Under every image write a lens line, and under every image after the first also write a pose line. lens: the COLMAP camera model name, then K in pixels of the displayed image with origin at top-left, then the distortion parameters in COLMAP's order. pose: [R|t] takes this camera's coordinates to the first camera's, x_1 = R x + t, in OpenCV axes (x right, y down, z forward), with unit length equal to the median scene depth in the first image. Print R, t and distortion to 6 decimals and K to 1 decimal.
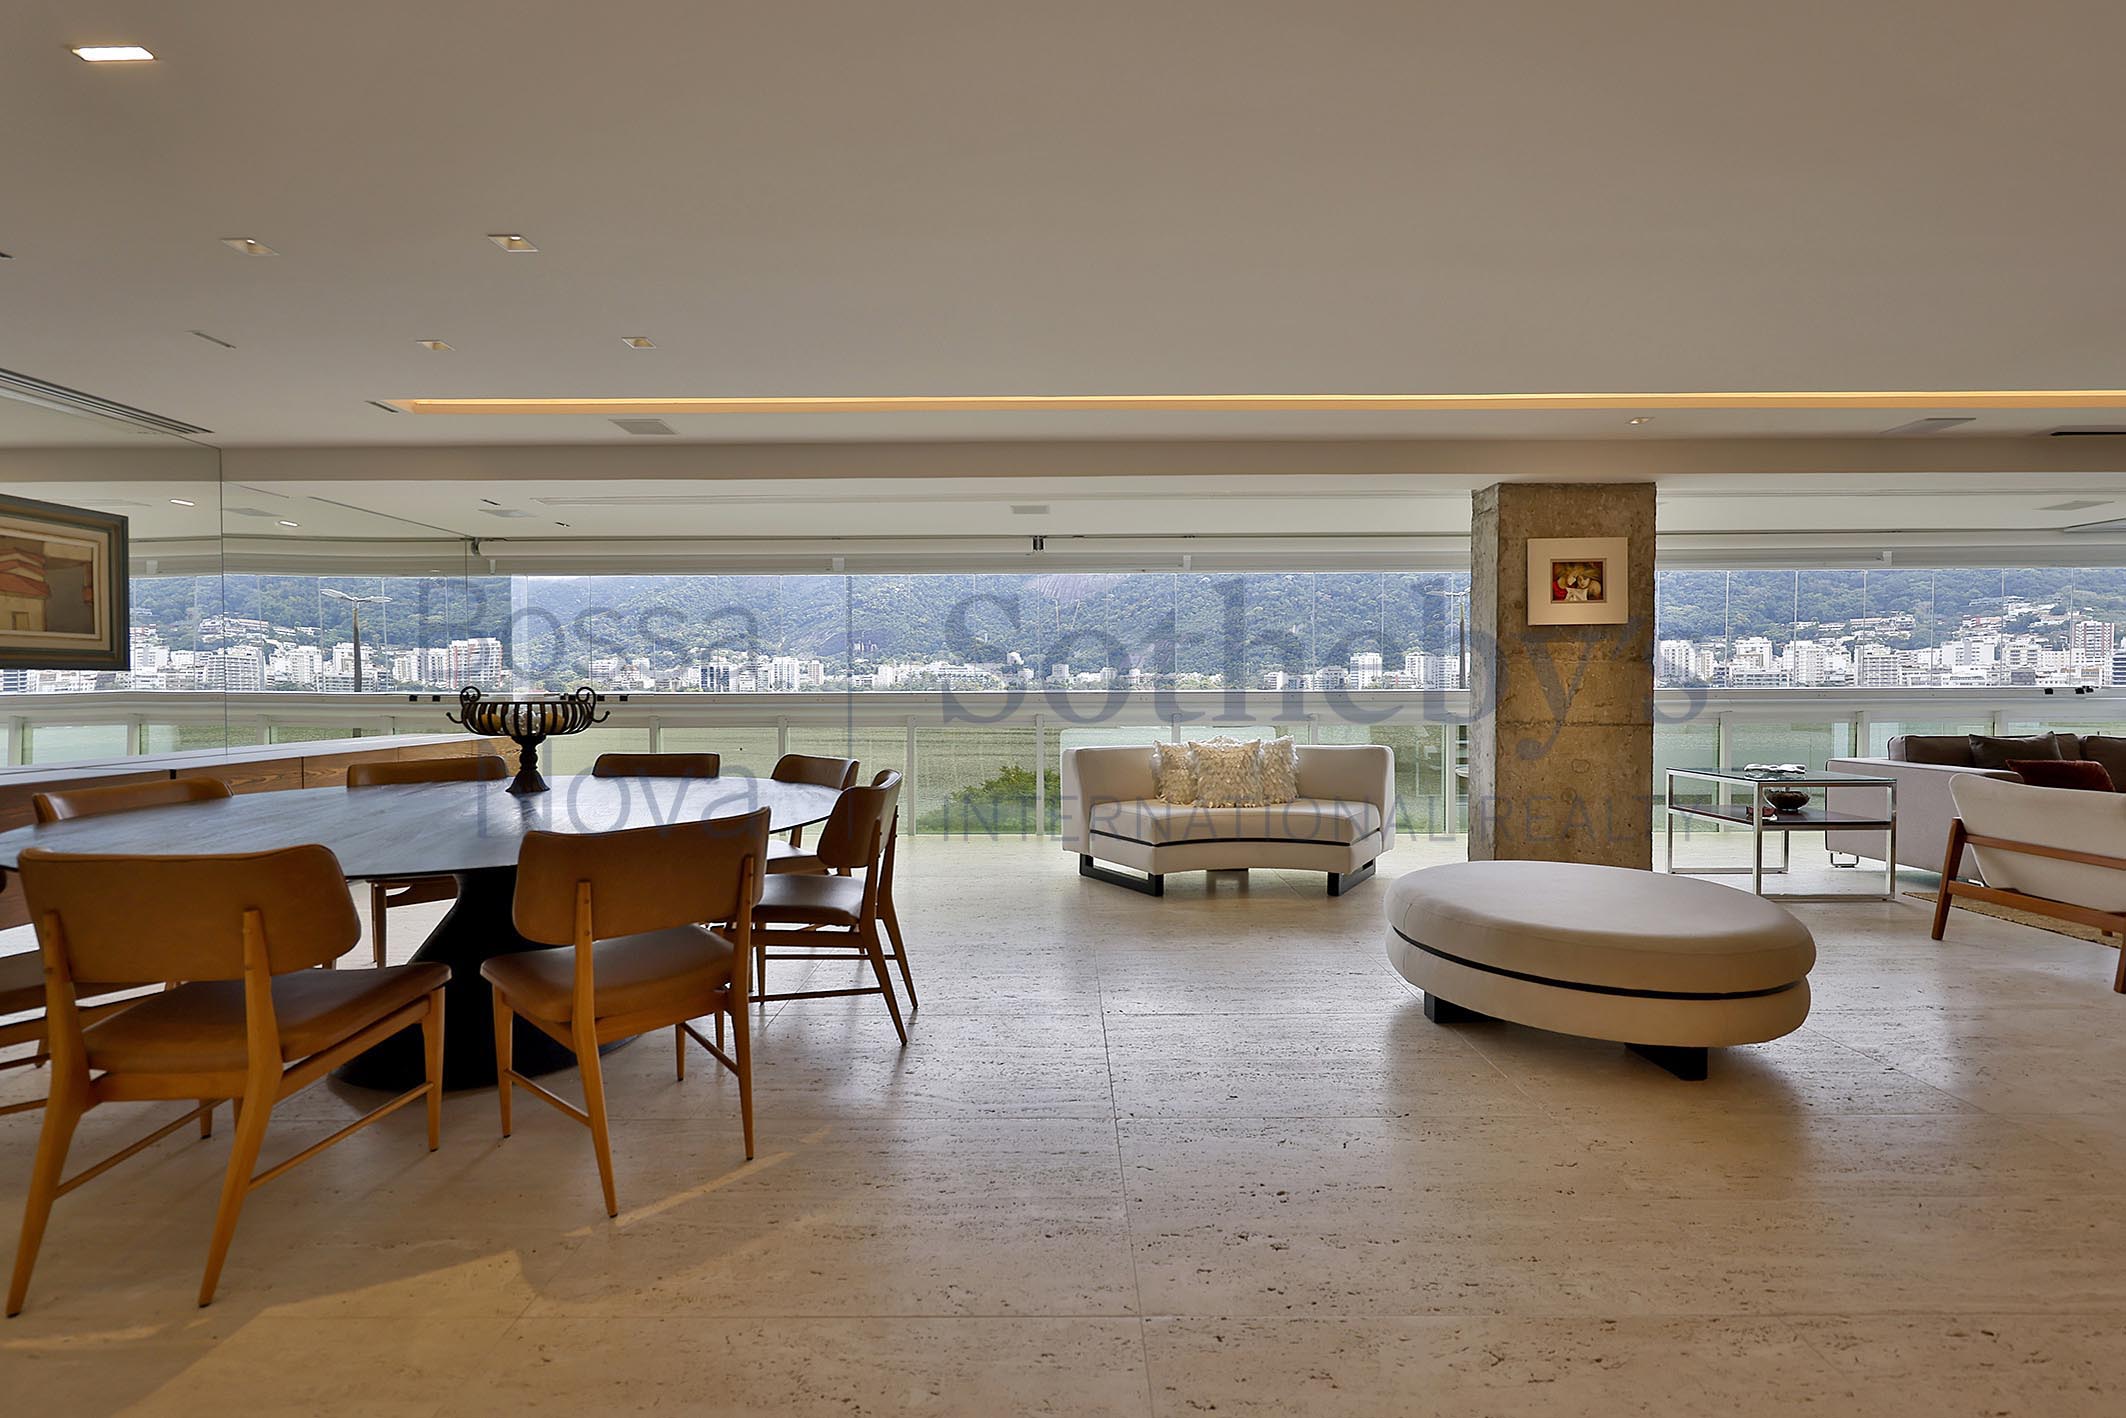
lens RADIAL K [[900.5, 0, 1056.5], [0, 900.5, 703.4], [0, 0, 1]] dist [-0.002424, 0.000373]
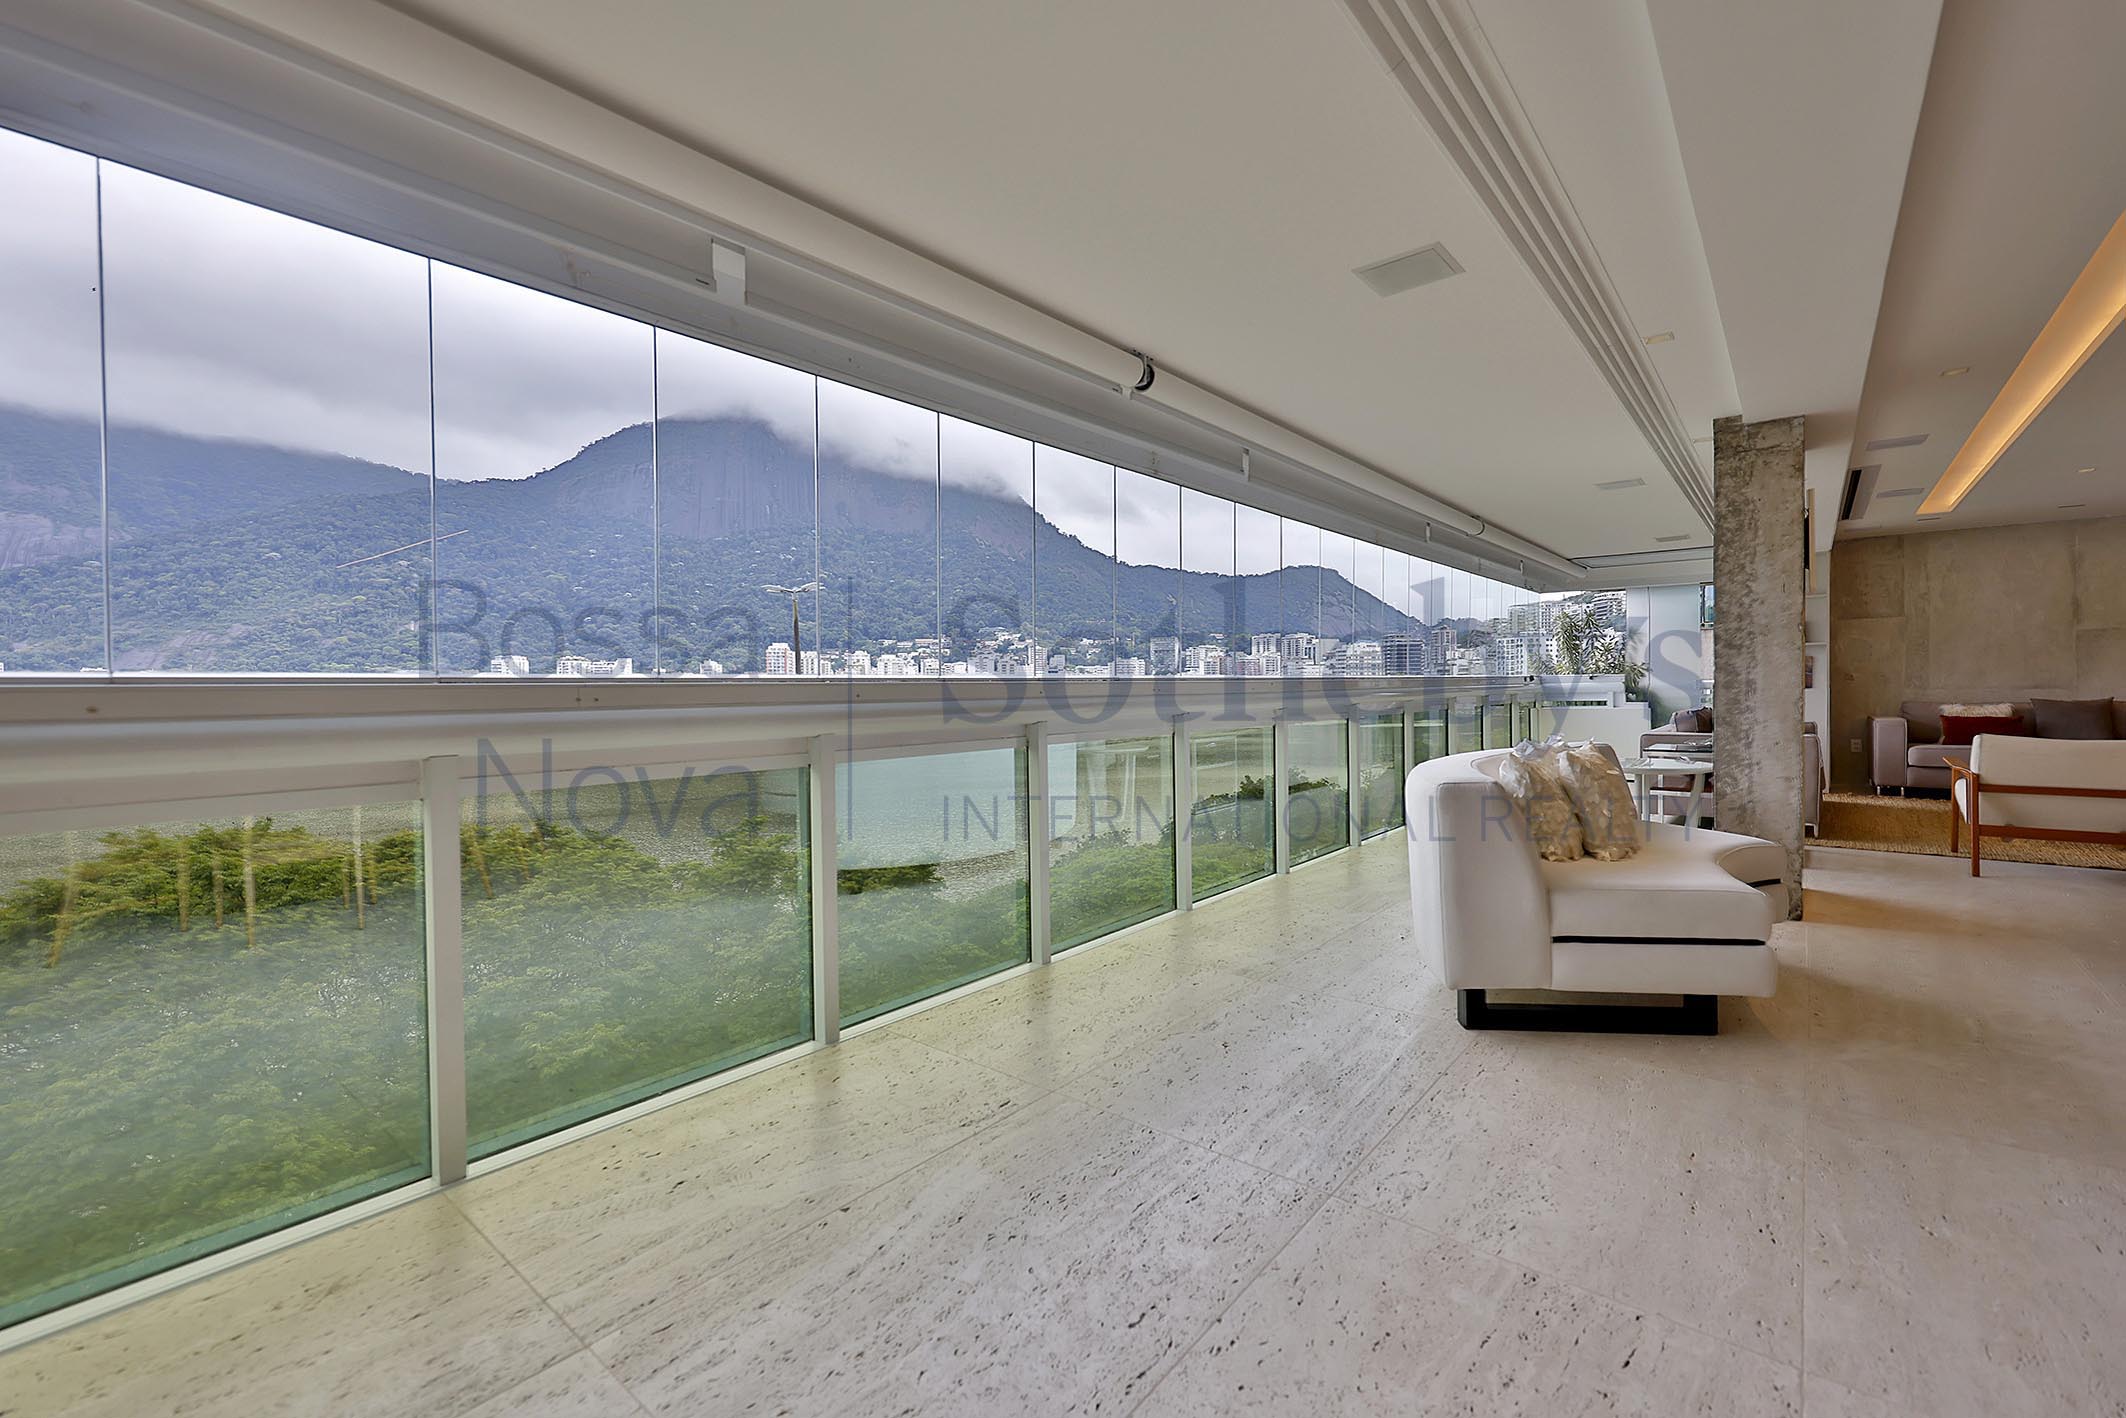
lens RADIAL K [[900.5, 0, 1056.4], [0, 900.5, 702.4], [0, 0, 1]] dist [-0.002424, 0.000373]
pose [[0.636466, -0.016404, 0.771130, -0.563234], [0.022293, 0.999747, 0.002868, 0.002332], [-0.770983, 0.015366, 0.636671, 0.959592]]
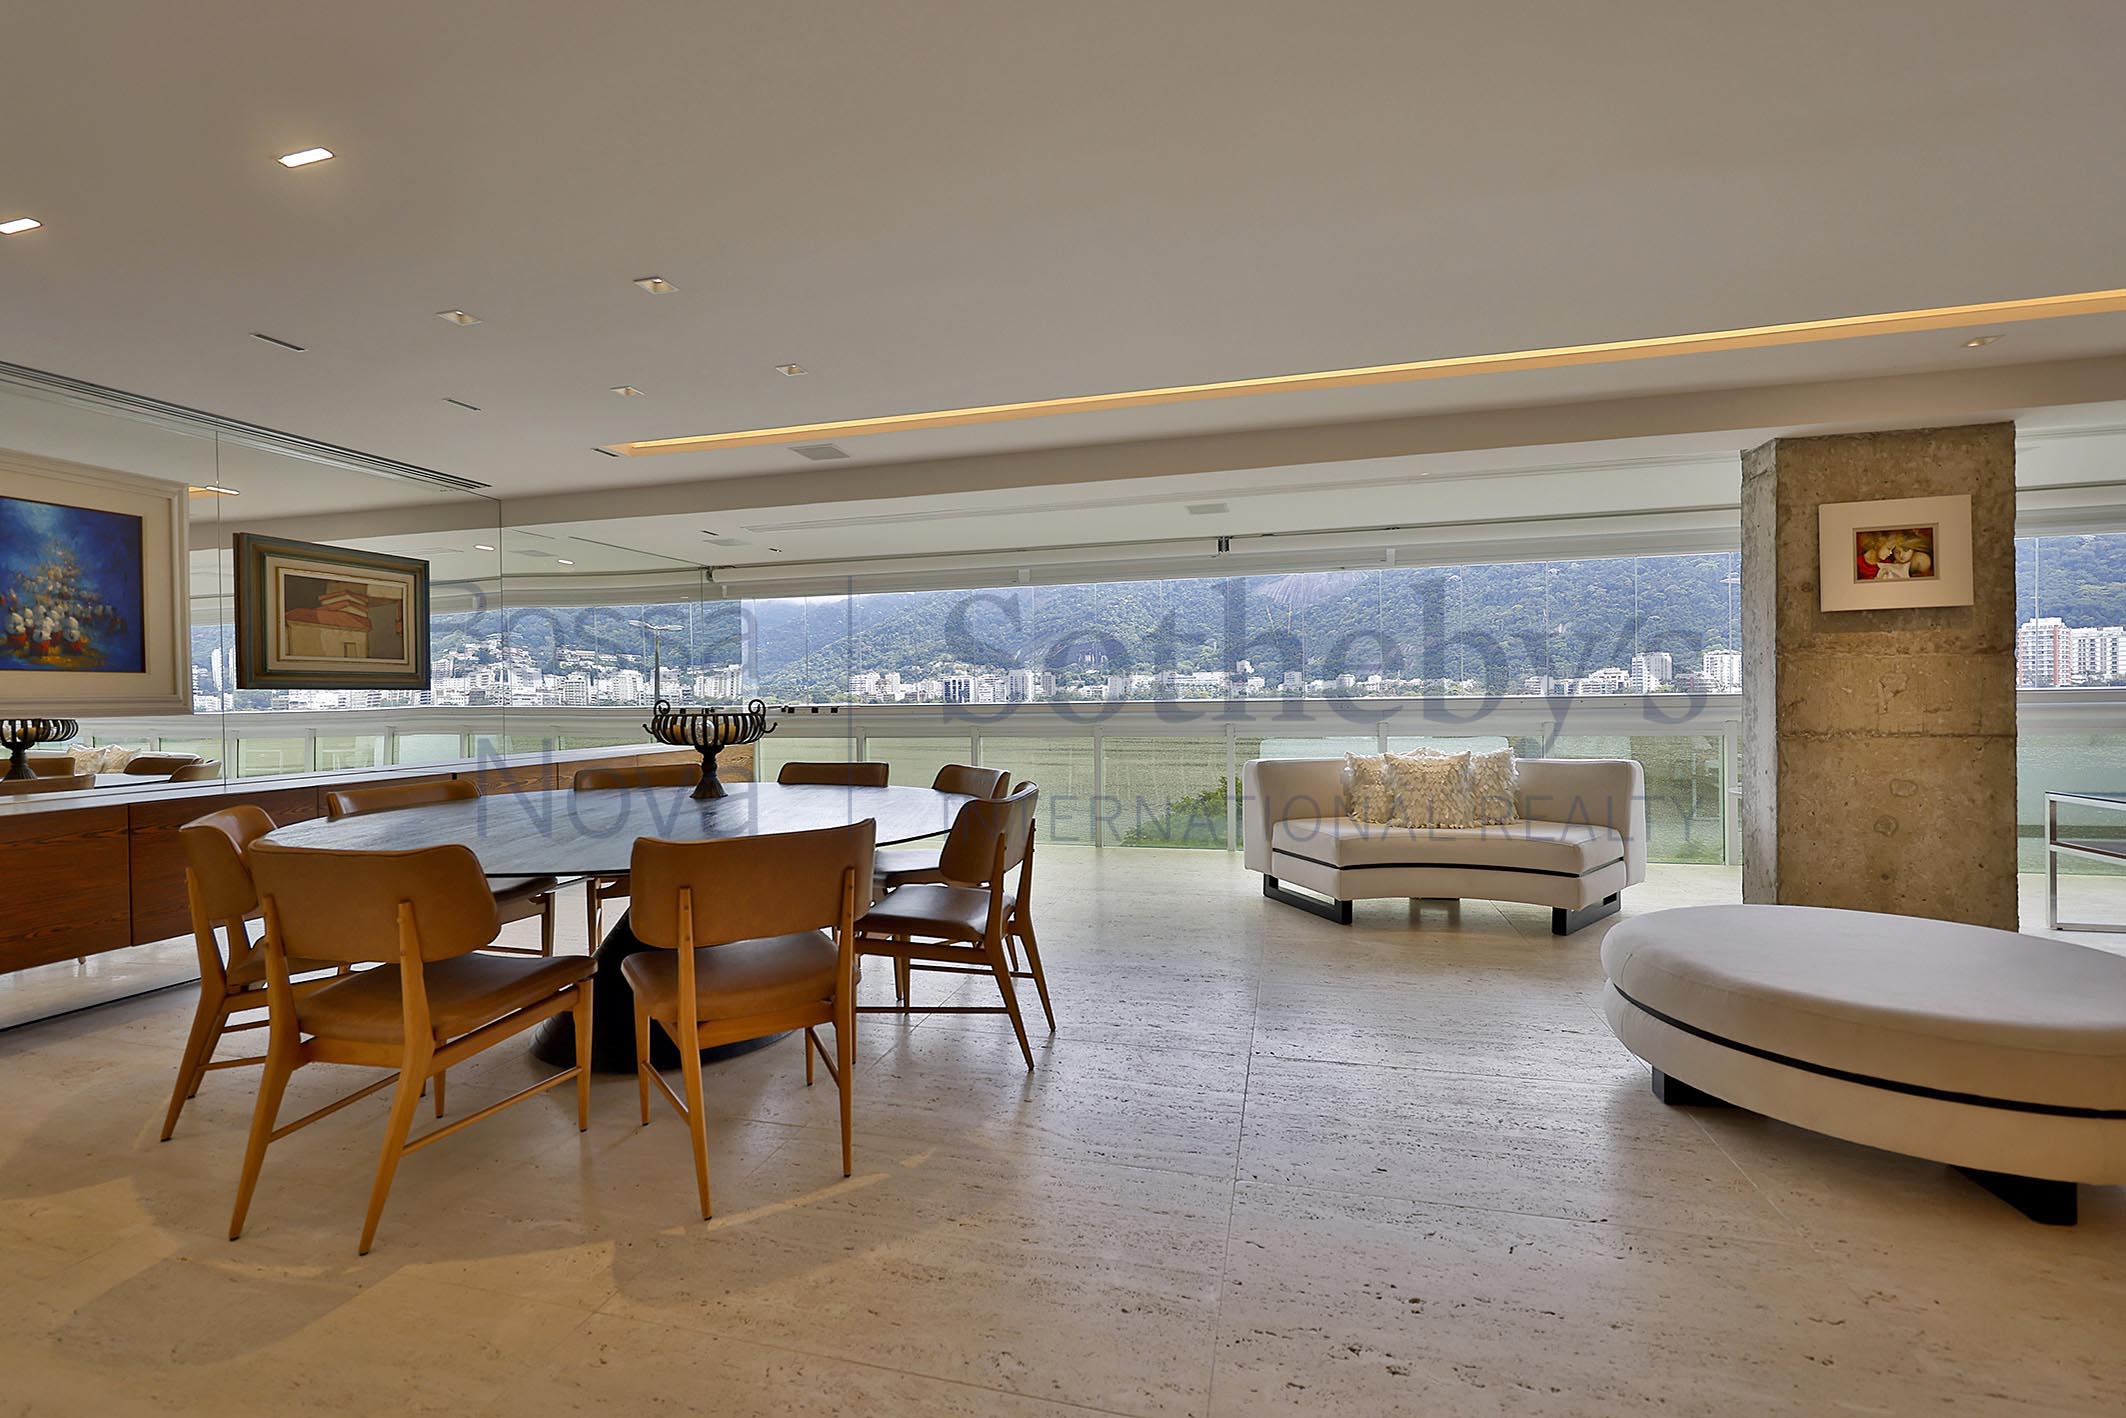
lens RADIAL K [[900.5, 0, 1051.1], [0, 900.5, 703.5], [0, 0, 1]] dist [-0.002424, 0.000373]
pose [[0.966710, -0.008367, -0.255738, 0.059724], [0.005647, 0.999919, -0.011368, 0.000403], [0.255813, 0.009545, 0.966679, 0.044791]]
